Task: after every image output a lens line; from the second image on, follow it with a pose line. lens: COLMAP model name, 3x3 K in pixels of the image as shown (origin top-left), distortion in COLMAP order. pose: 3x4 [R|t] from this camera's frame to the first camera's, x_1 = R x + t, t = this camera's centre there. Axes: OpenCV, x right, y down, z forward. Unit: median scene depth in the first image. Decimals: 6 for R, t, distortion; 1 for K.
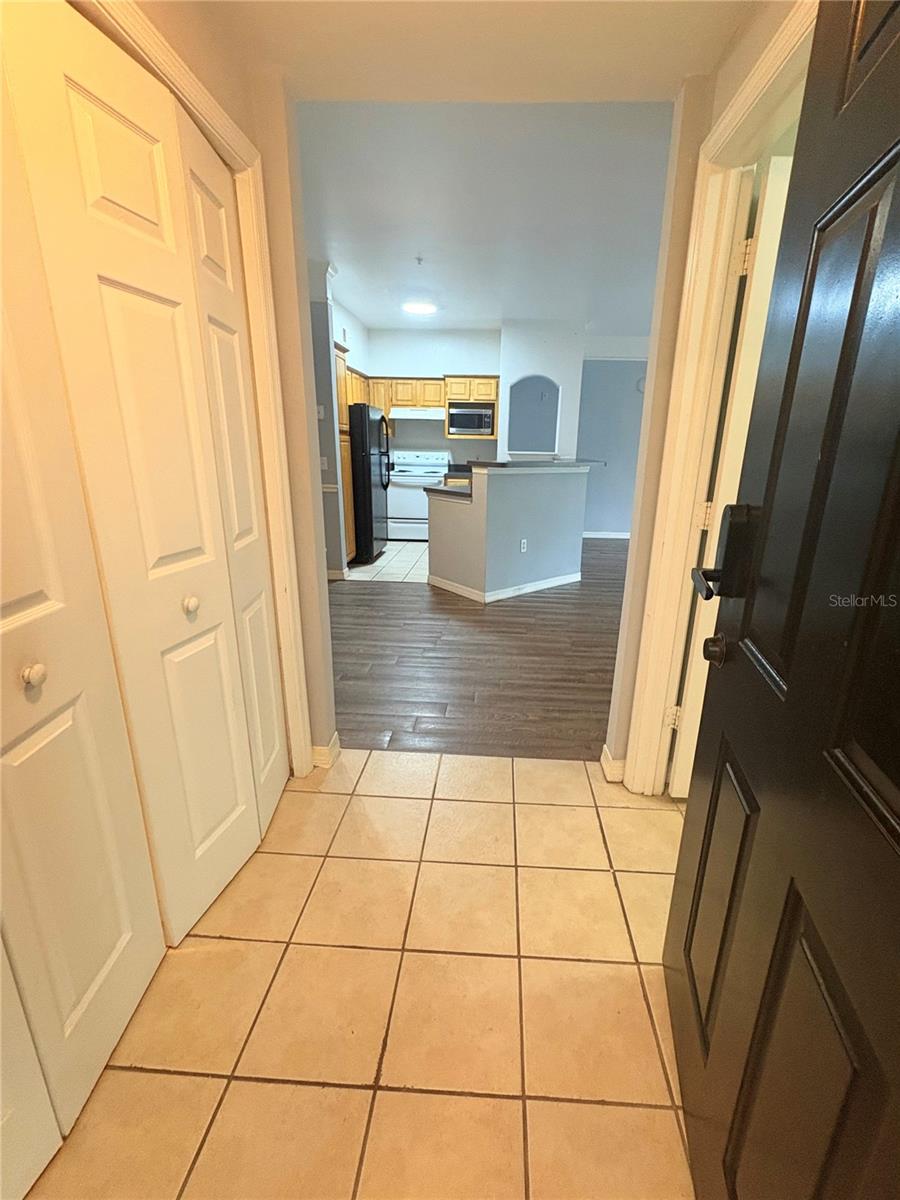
lens RADIAL K [[521.3, 0, 477.1], [0, 521.3, 593.4], [0, 0, 1]] dist [-0.004448, 0.000157]
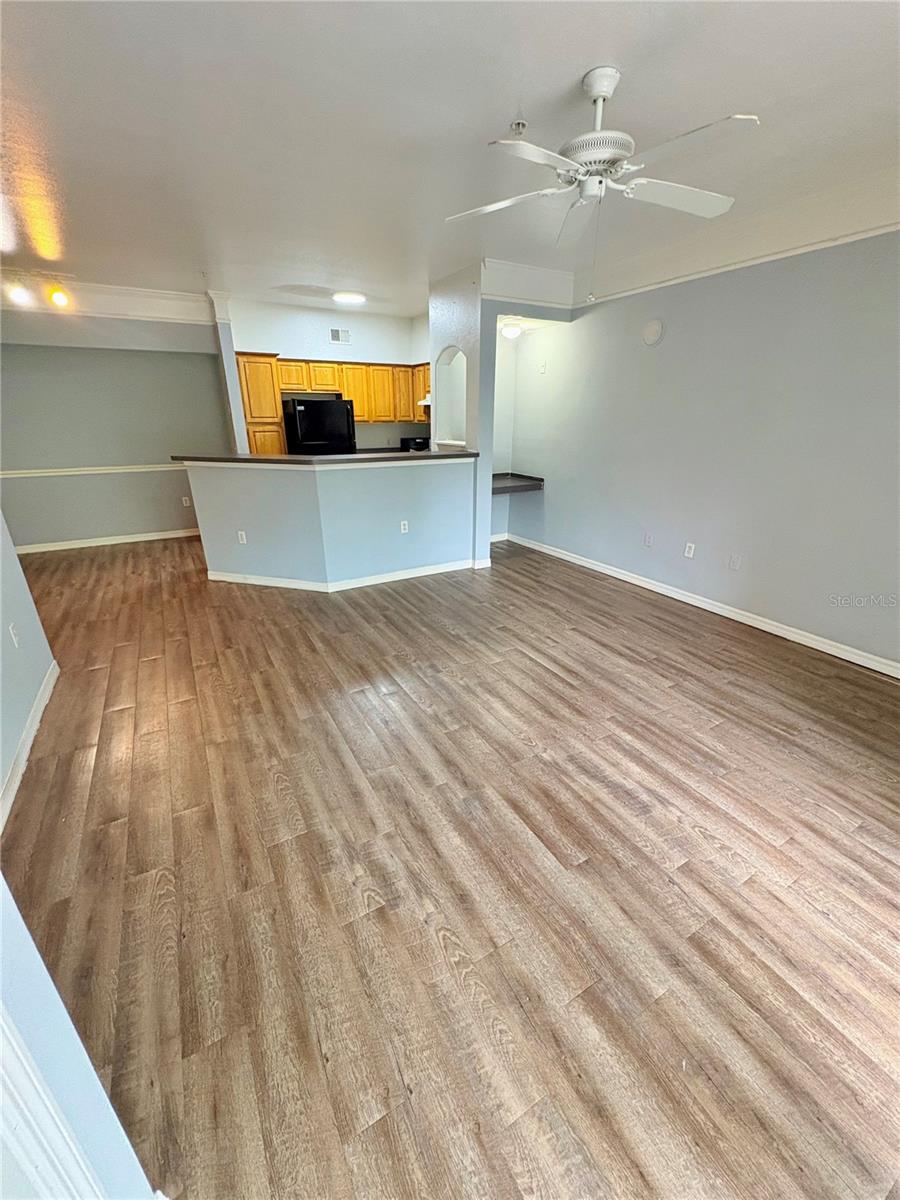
lens RADIAL K [[479.7, 0, 451.2], [0, 479.7, 600.7], [0, 0, 1]] dist [-0.000935, 0.000262]
pose [[0.543305, 0.287265, -0.788859, 0.930360], [-0.219830, 0.955531, 0.196558, -0.211498], [0.810243, 0.066624, 0.582294, 0.664906]]
